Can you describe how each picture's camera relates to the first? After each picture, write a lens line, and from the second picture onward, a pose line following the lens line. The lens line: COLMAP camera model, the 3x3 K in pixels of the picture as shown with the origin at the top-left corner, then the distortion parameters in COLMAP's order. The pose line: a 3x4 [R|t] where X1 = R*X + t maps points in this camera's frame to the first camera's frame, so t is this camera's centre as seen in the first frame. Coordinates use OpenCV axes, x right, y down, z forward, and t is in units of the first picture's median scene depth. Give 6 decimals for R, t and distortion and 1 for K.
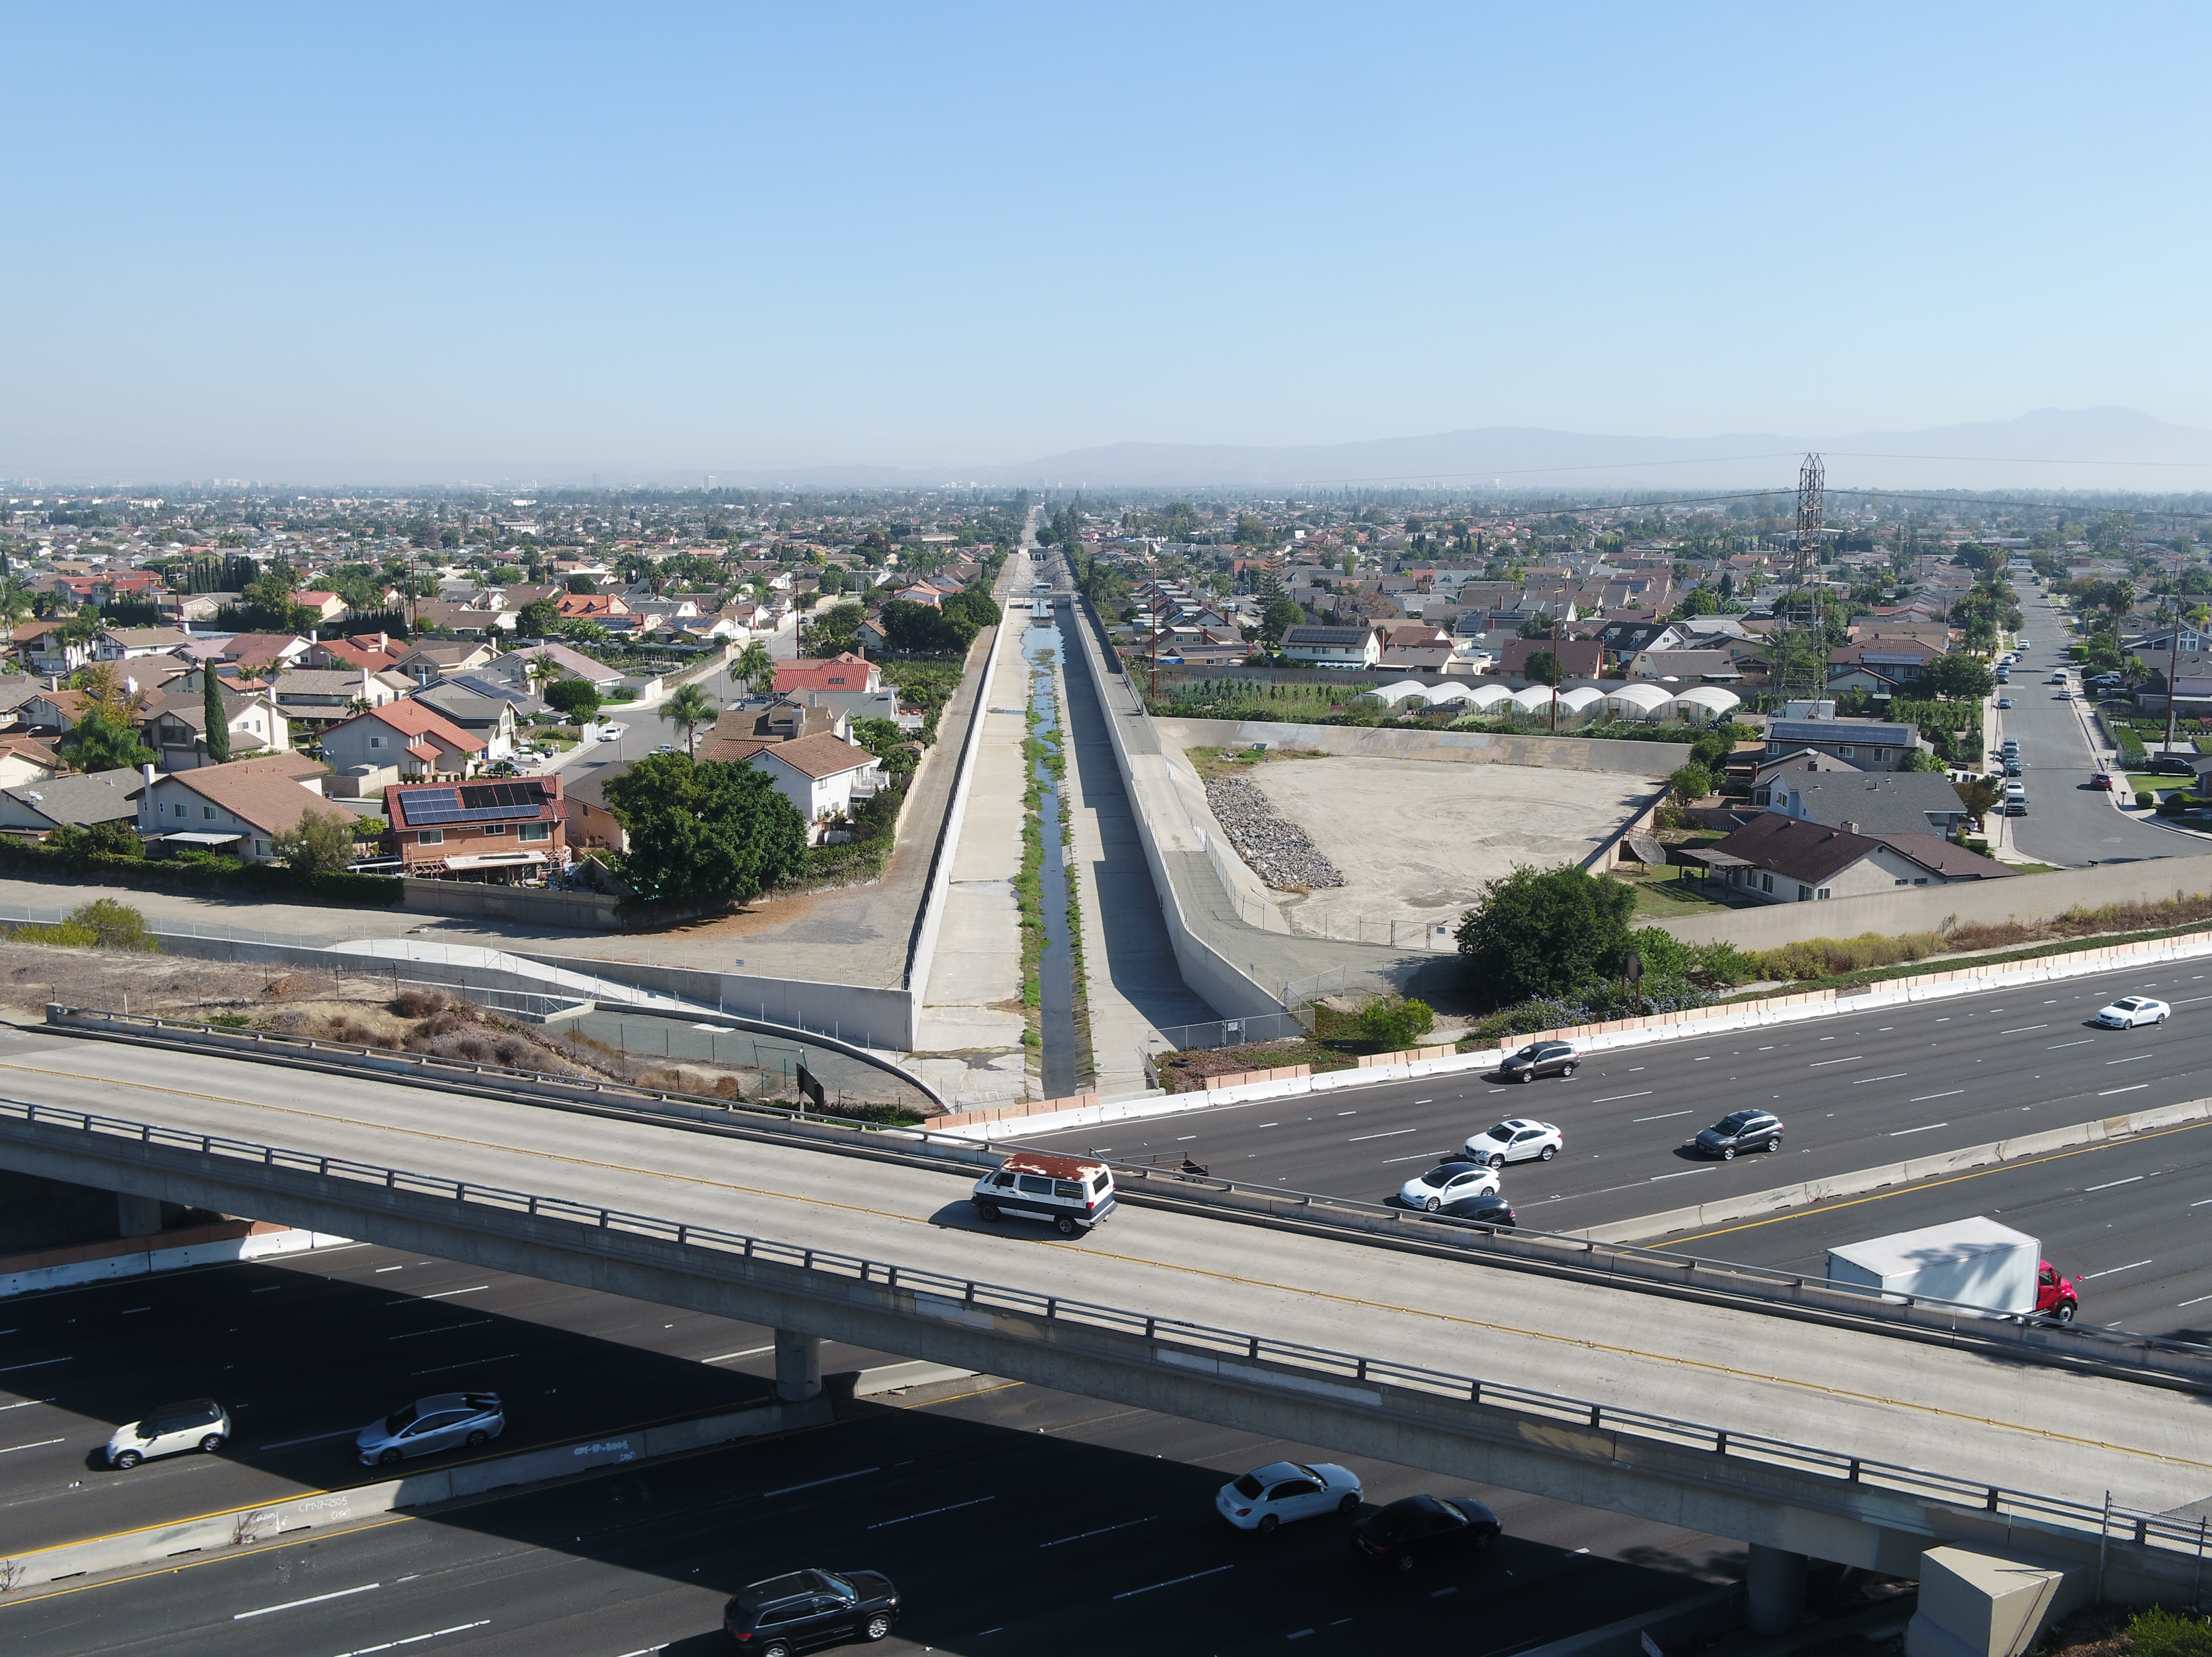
lens RADIAL K [[1920.6, 0, 1106.2], [0, 1920.6, 807.7], [0, 0, 1]] dist [-0.000252, 0.002806]
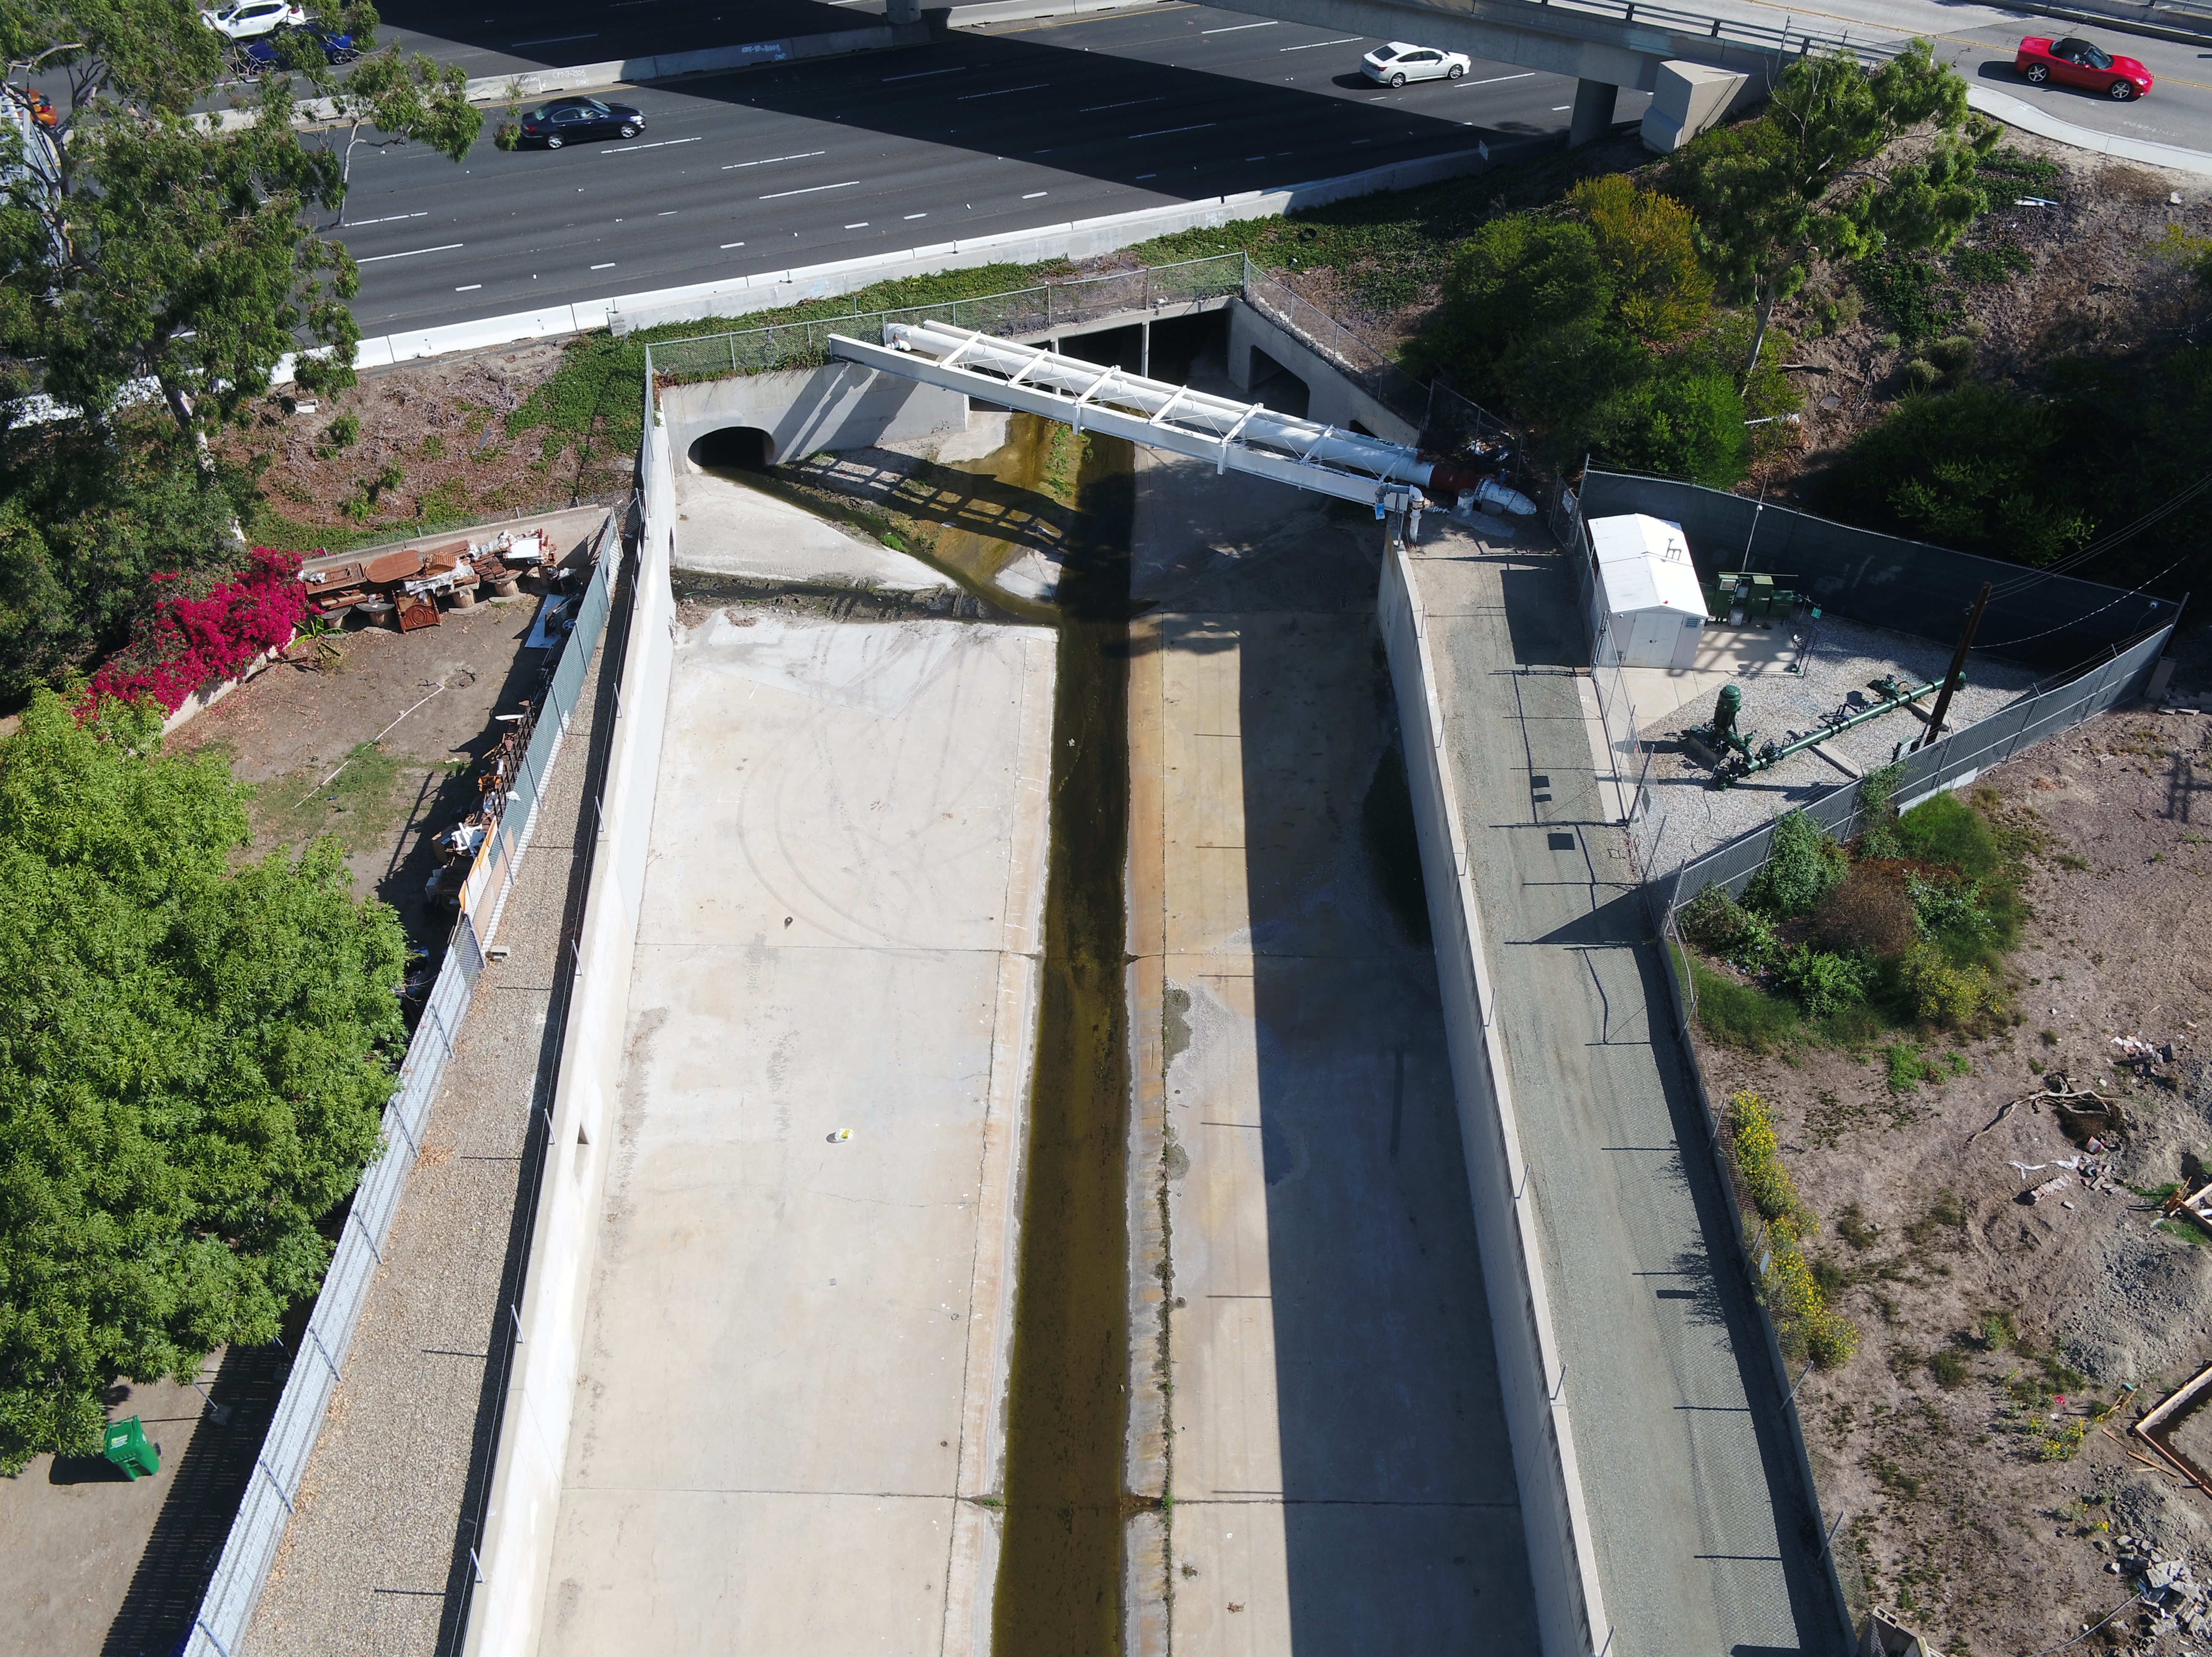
lens RADIAL K [[1927.8, 0, 1102.1], [0, 1927.8, 828.9], [0, 0, 1]] dist [0.002567, -0.007485]
pose [[0.998338, 0.041697, -0.039773, 0.060314], [-0.014040, 0.845427, 0.533906, 0.076651], [0.055888, -0.532460, 0.844608, -0.476581]]
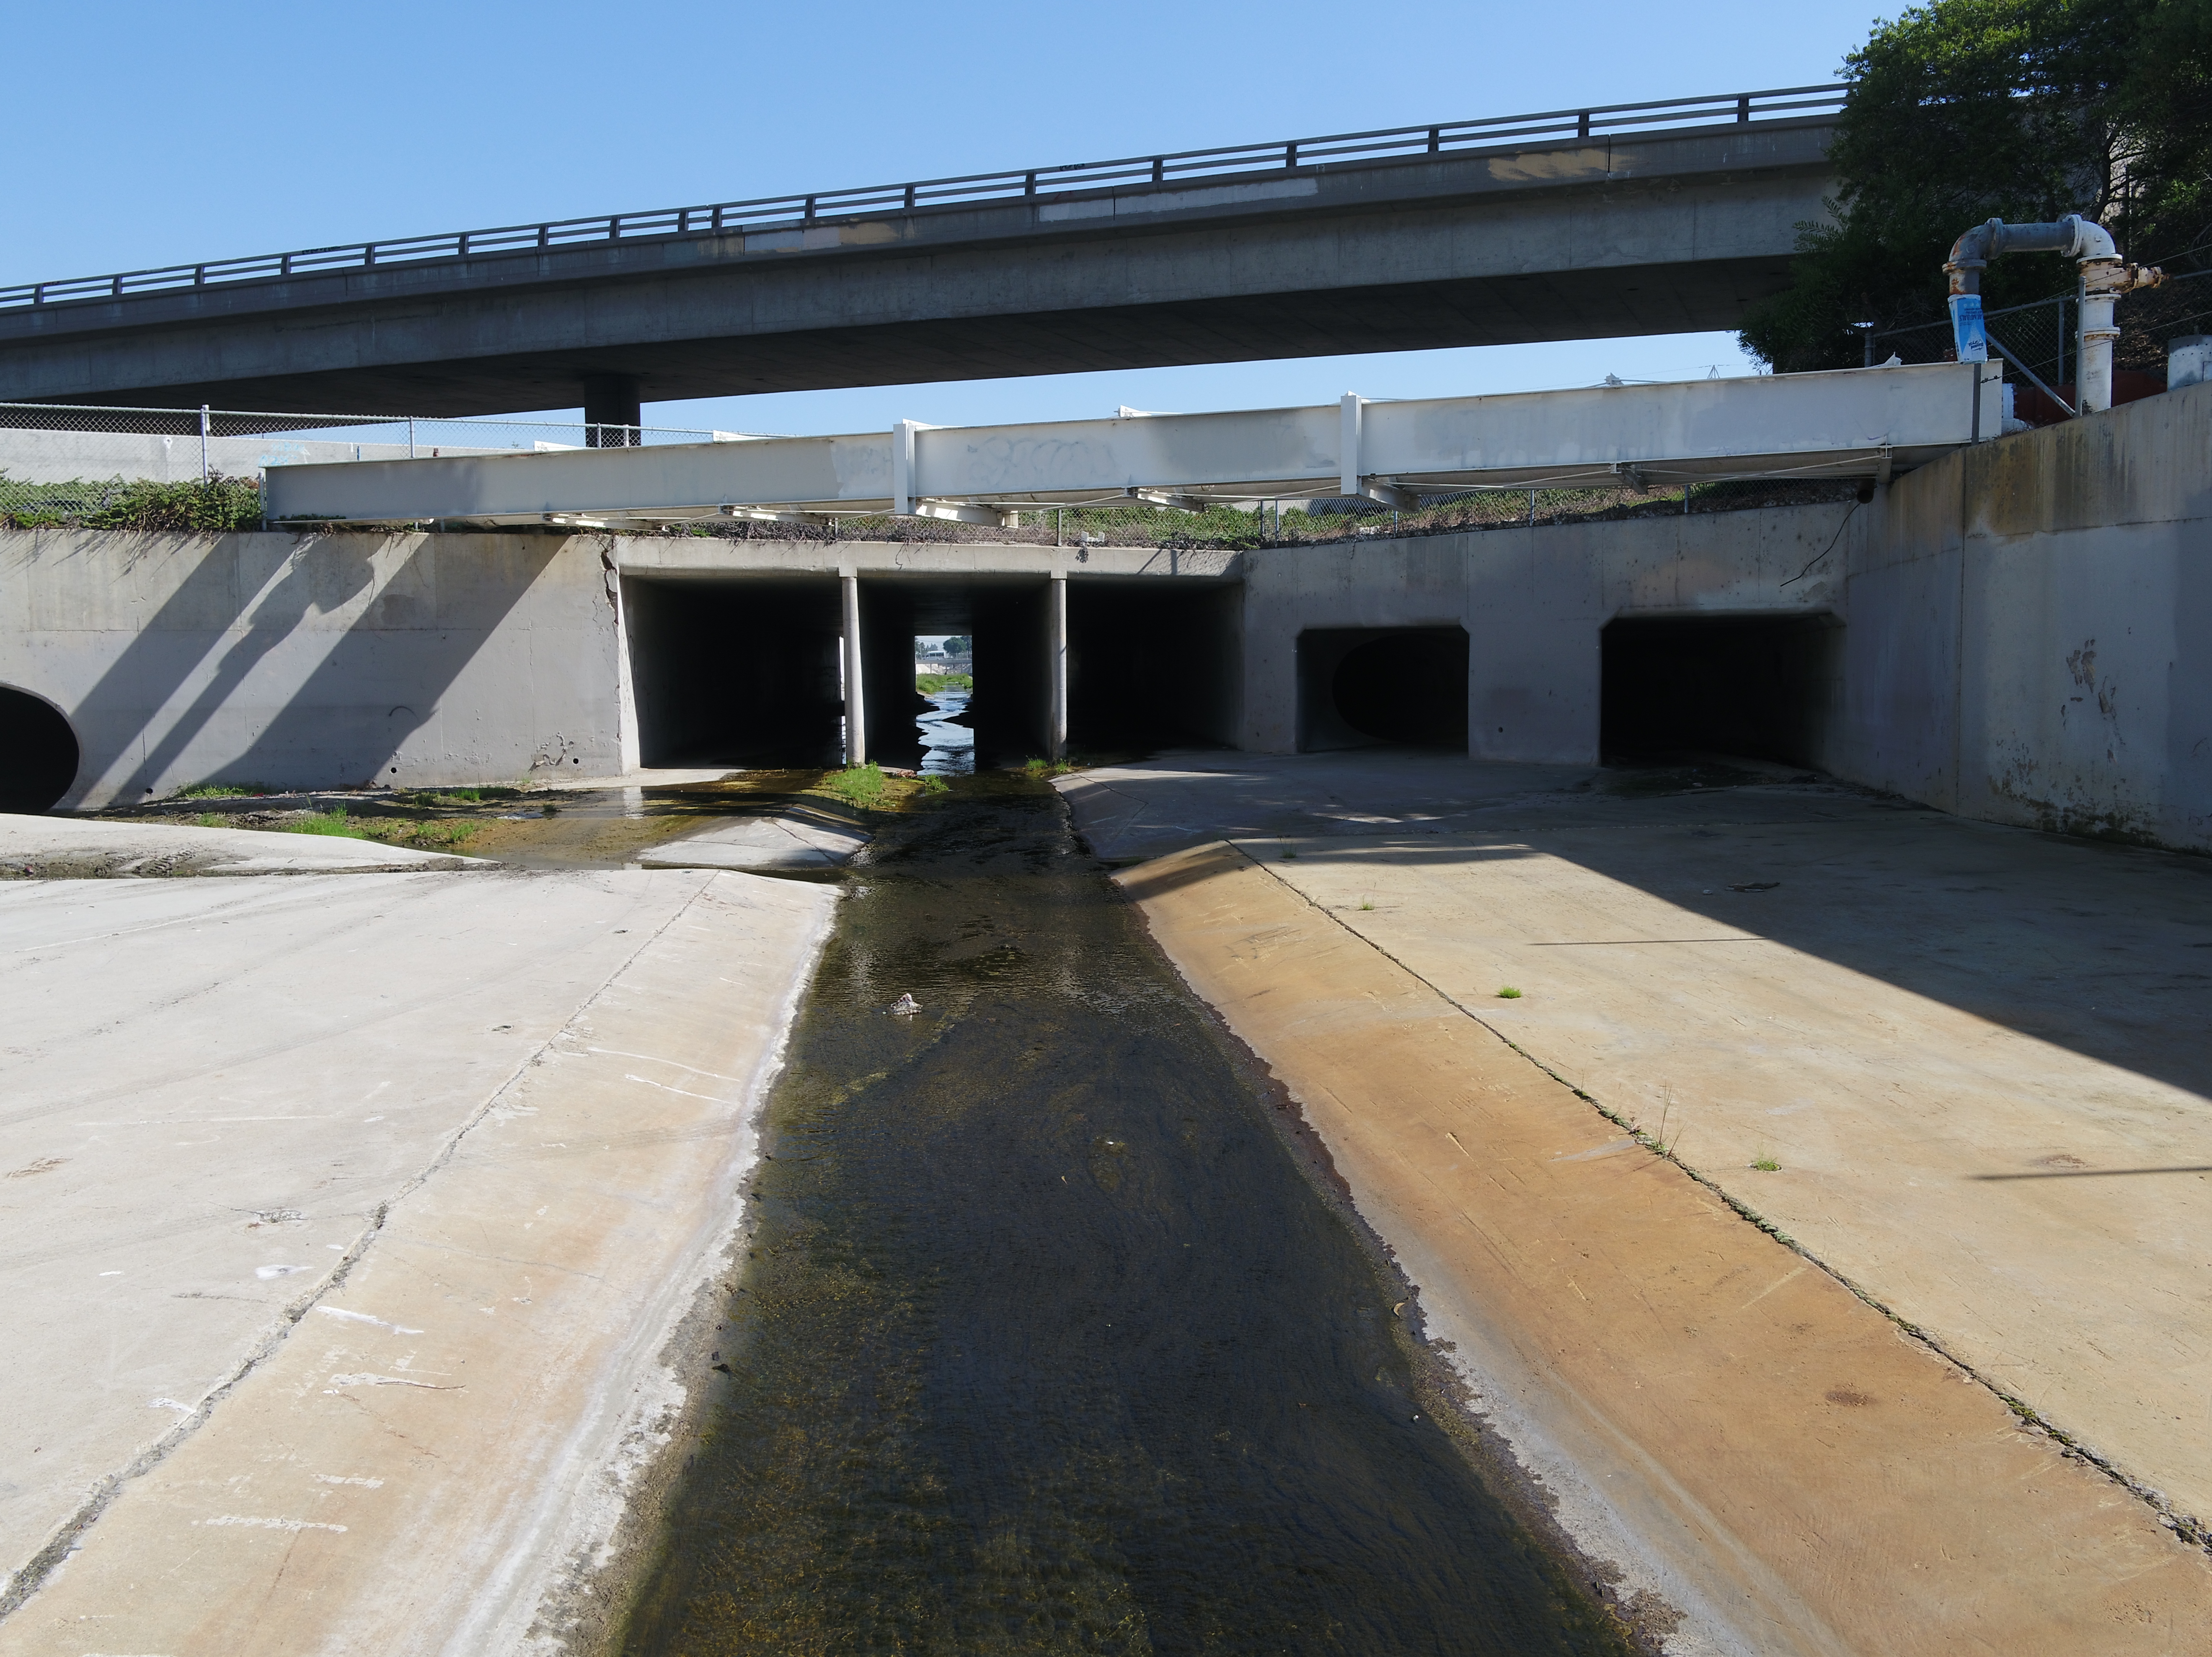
lens RADIAL K [[1922.7, 0, 1105.7], [0, 1922.7, 809.0], [0, 0, 1]] dist [-0.001061, 0.010662]
pose [[0.998909, -0.012698, 0.044934, 0.014002], [0.016680, 0.995858, -0.089377, 0.572894], [-0.043613, 0.090029, 0.994984, 0.203977]]
